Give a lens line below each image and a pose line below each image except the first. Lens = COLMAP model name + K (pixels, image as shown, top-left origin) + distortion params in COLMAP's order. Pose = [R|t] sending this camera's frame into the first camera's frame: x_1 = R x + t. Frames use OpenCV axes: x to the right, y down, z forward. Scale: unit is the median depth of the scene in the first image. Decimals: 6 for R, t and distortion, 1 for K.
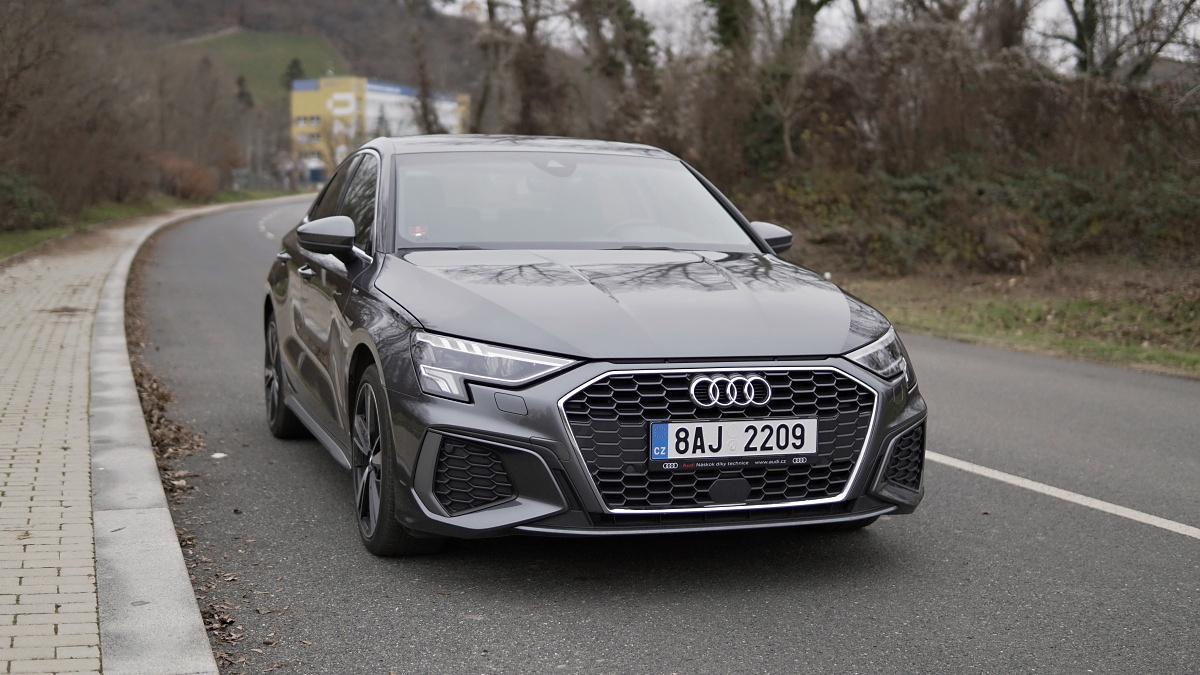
lens RADIAL K [[1700.4, 0, 600.0], [0, 1700.4, 337.5], [0, 0, 1]] dist [-0.186361, 0.000813]
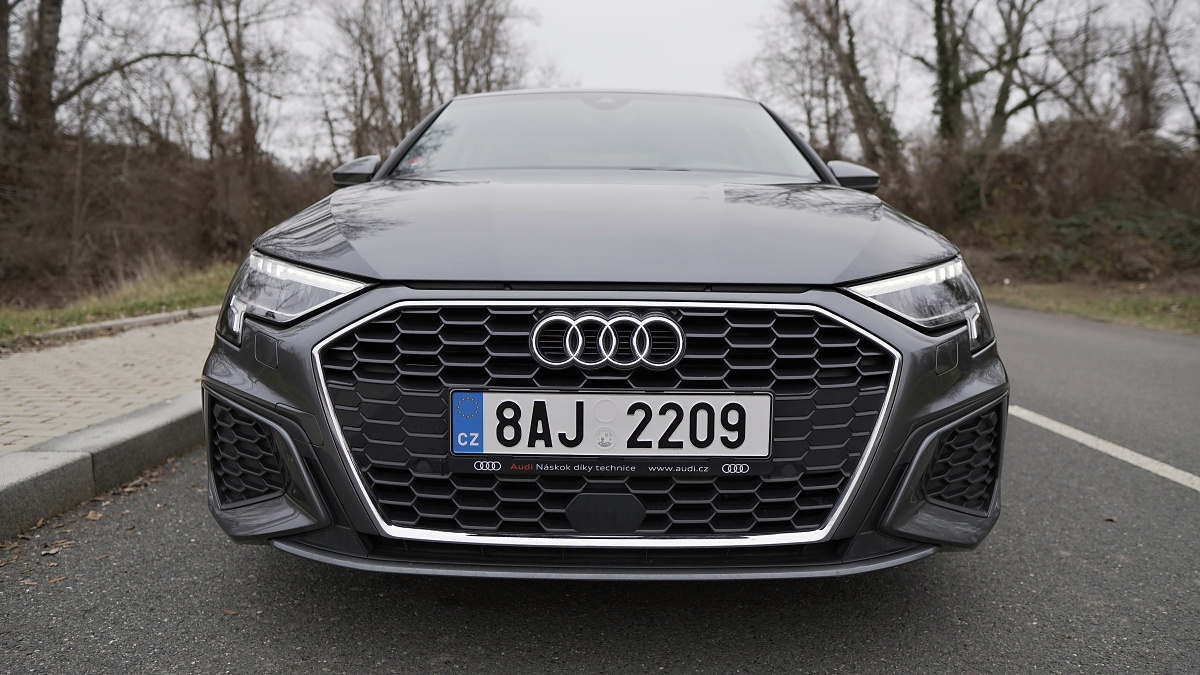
lens RADIAL K [[853.1, 0, 600.0], [0, 853.1, 337.5], [0, 0, 1]] dist [-0.111784, 0.080362]
pose [[0.943425, 0.028580, -0.330351, 0.081430], [-0.022260, 0.999490, 0.022899, 0.011574], [0.330837, -0.014250, 0.943580, 0.351110]]
